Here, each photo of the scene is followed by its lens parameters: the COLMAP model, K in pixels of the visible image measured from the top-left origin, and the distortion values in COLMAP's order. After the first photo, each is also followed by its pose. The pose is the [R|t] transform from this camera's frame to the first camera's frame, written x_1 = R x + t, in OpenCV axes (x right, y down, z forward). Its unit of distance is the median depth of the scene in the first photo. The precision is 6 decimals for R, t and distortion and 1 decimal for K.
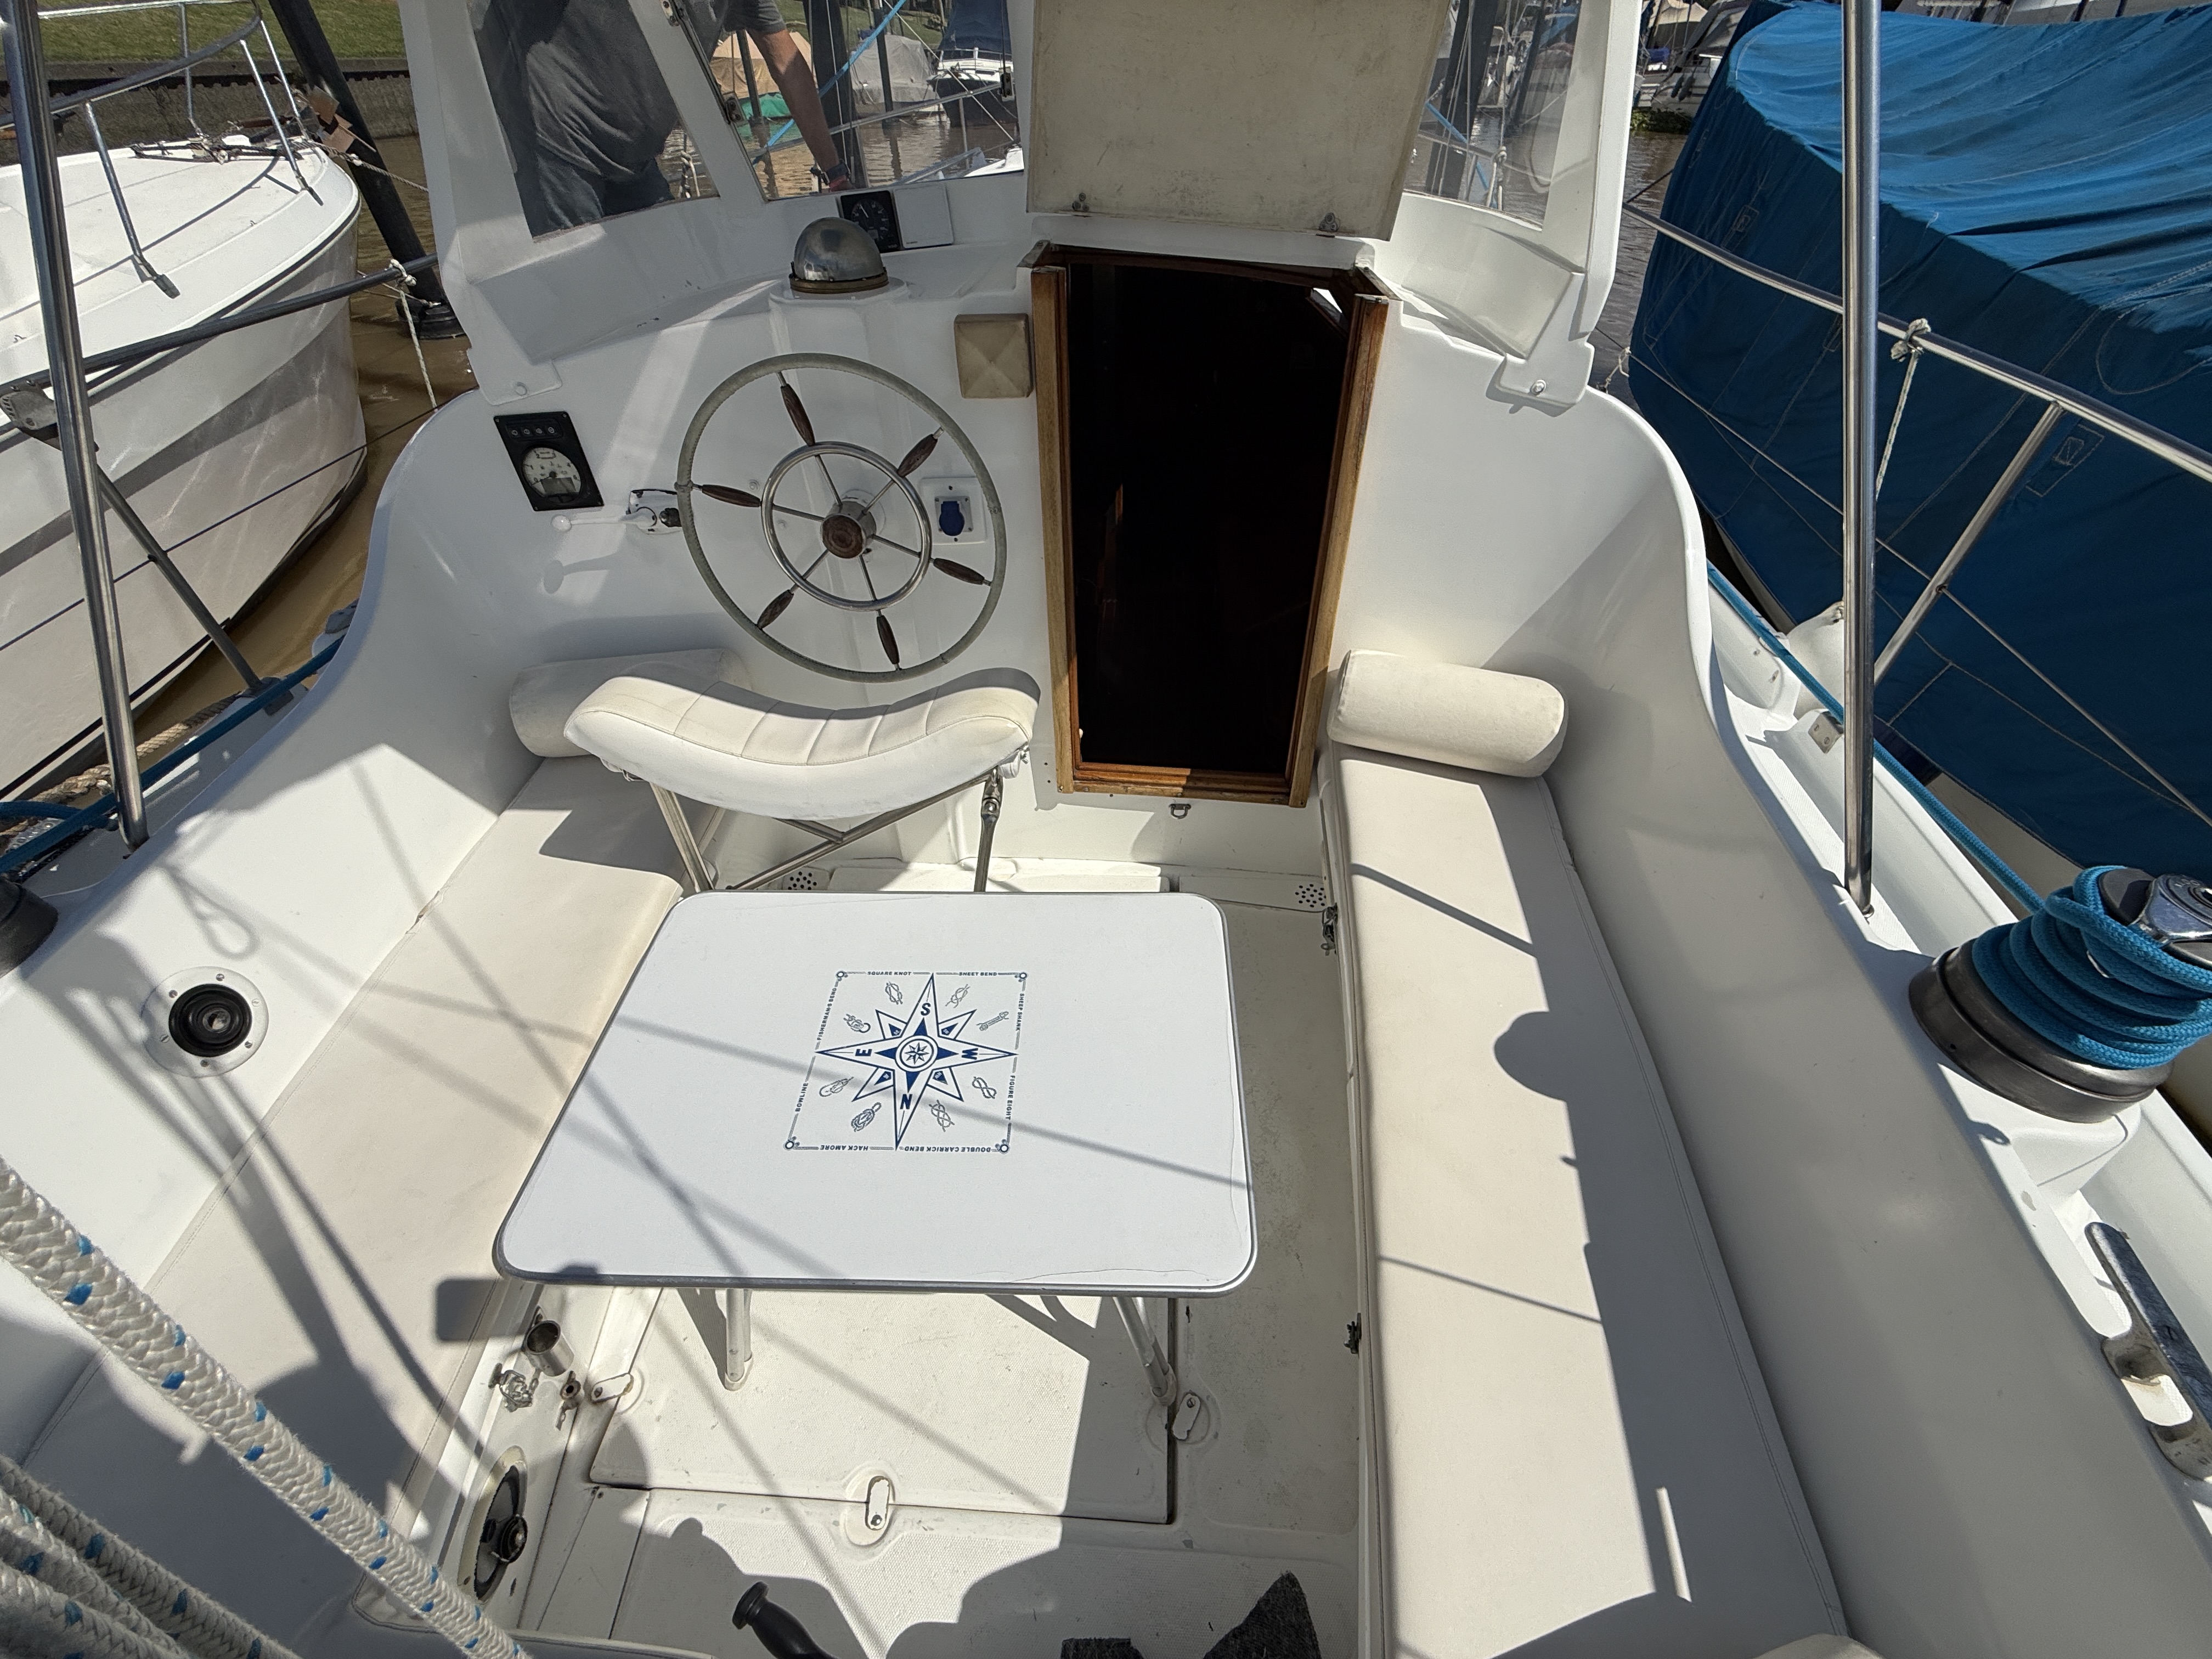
lens RADIAL K [[886.1, 0, 1105.0], [0, 886.1, 832.3], [0, 0, 1]] dist [0.000461, -0.000067]
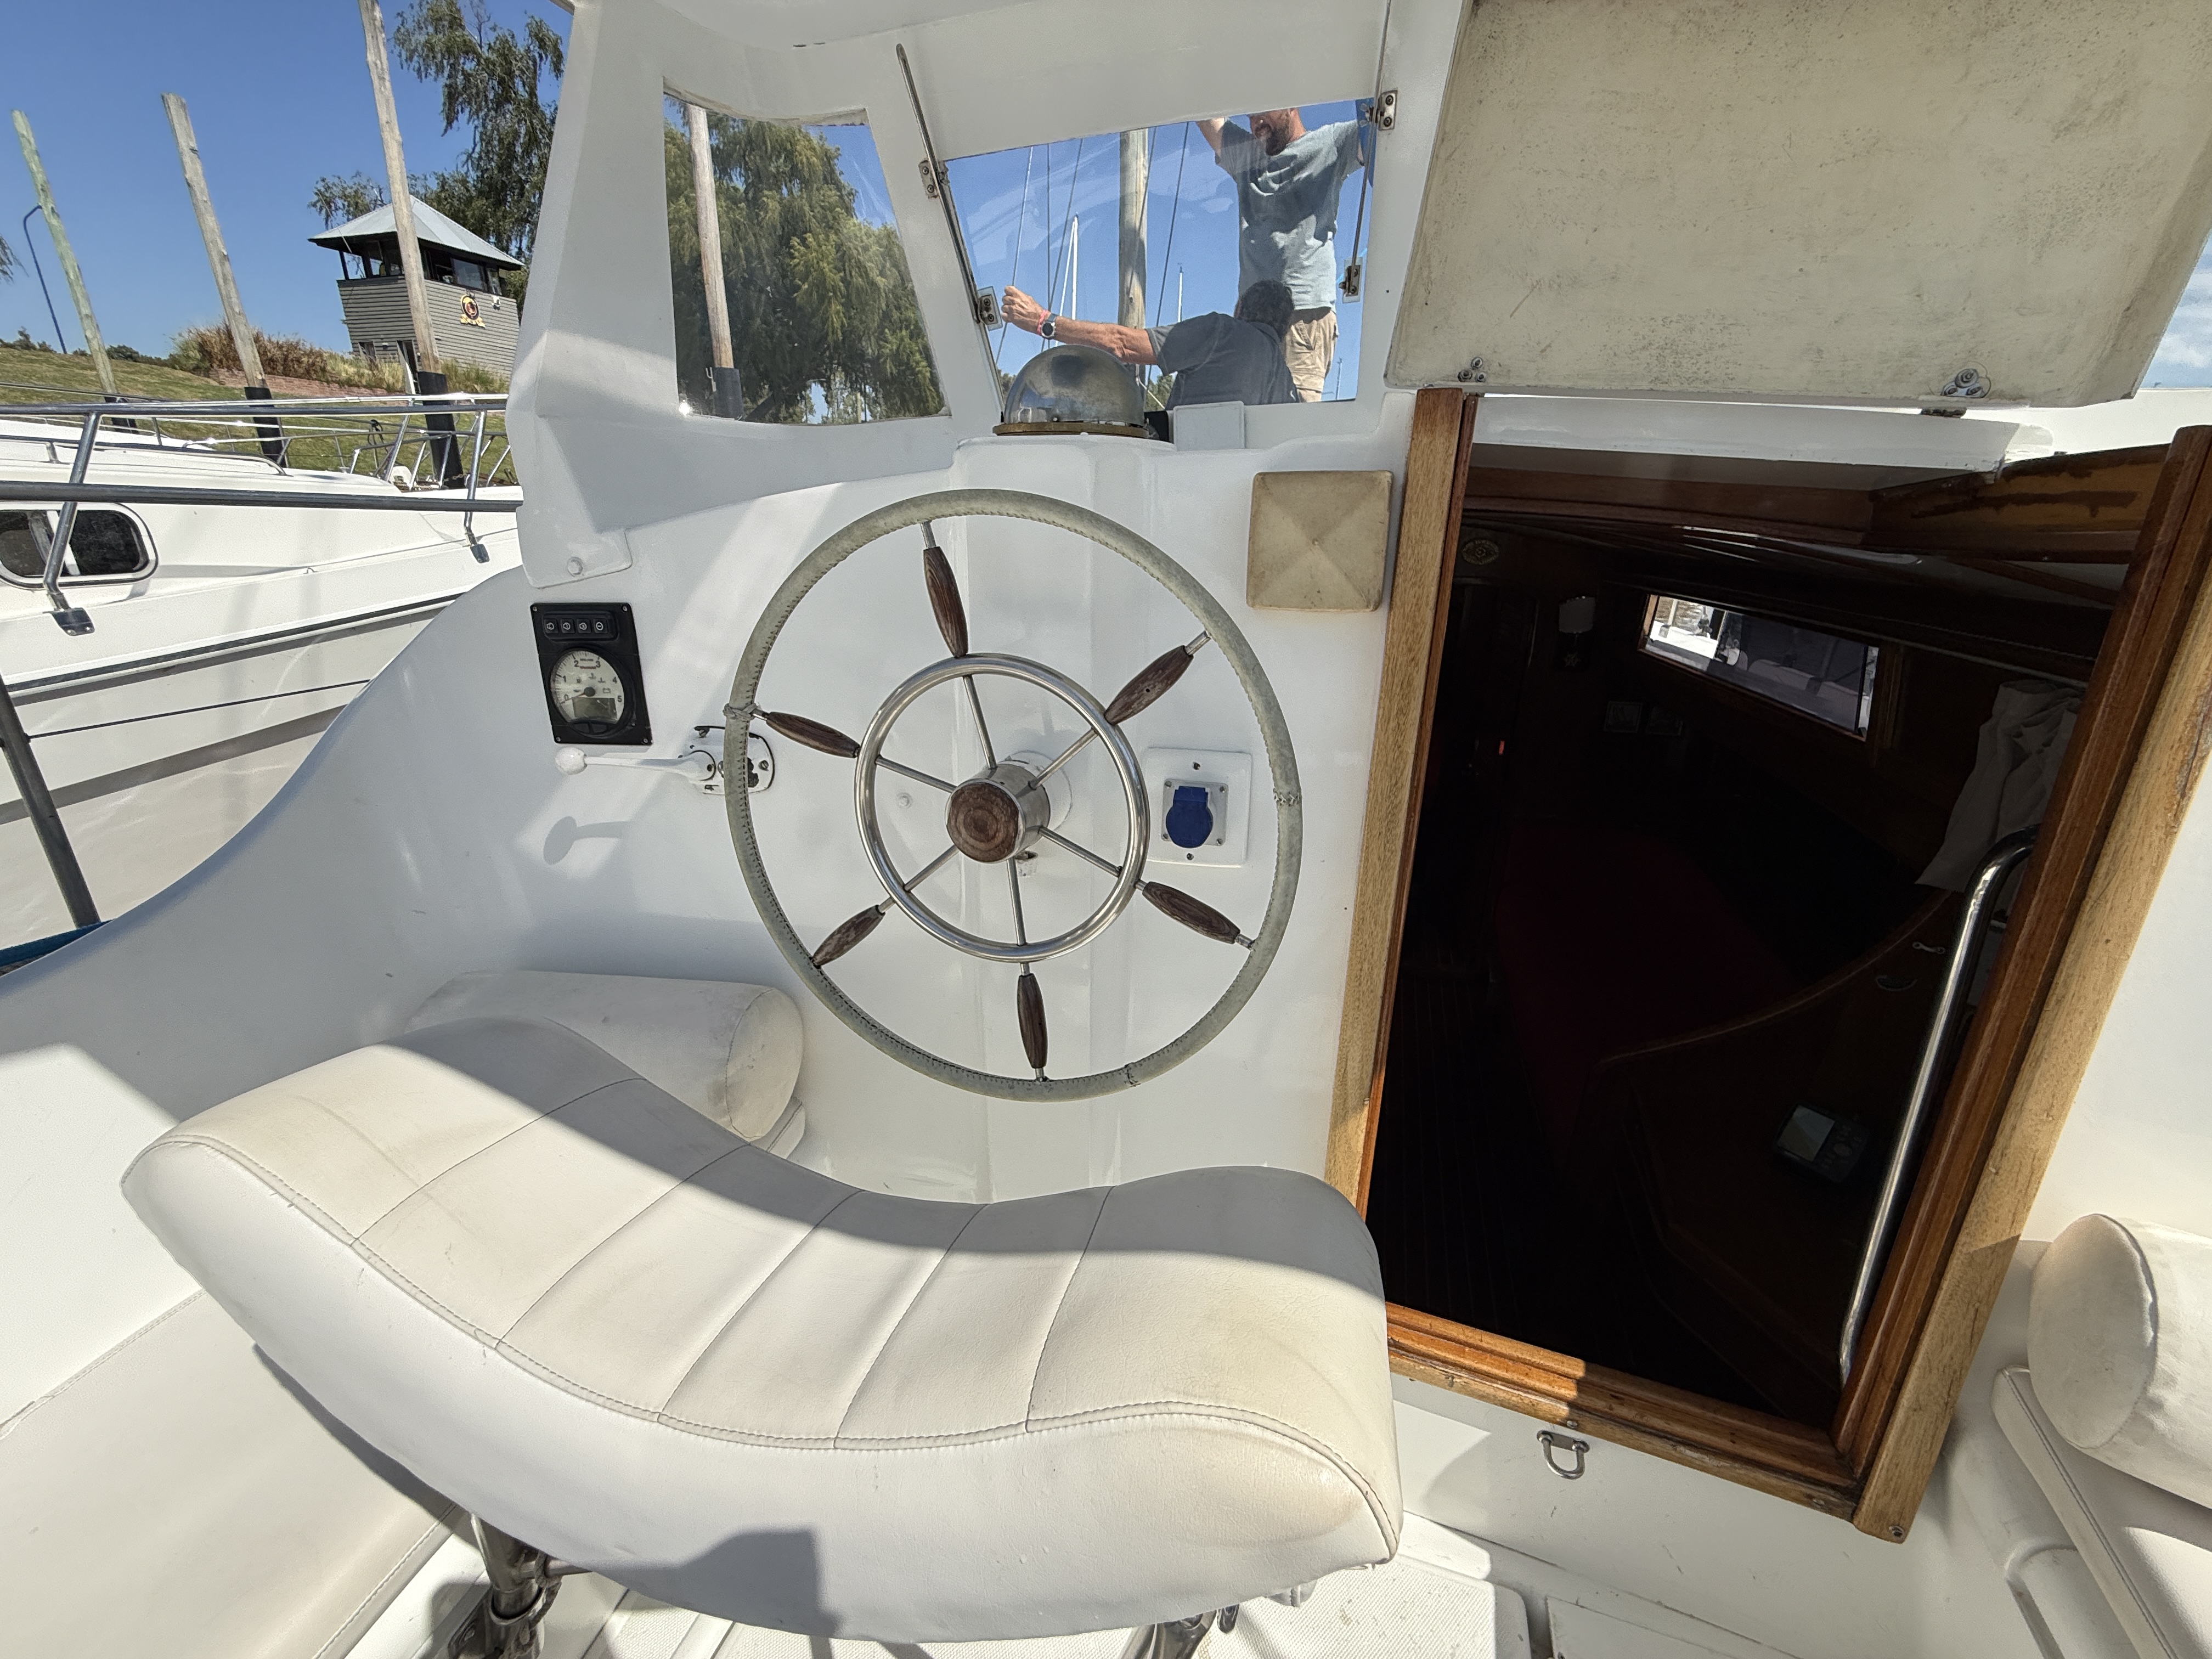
lens RADIAL K [[886.1, 0, 1105.0], [0, 886.1, 832.3], [0, 0, 1]] dist [0.000461, -0.000067]
pose [[0.968085, 0.103814, -0.228110, -0.103574], [-0.182020, 0.916900, -0.355194, -0.151640], [0.172280, 0.385378, 0.906534, 0.528766]]
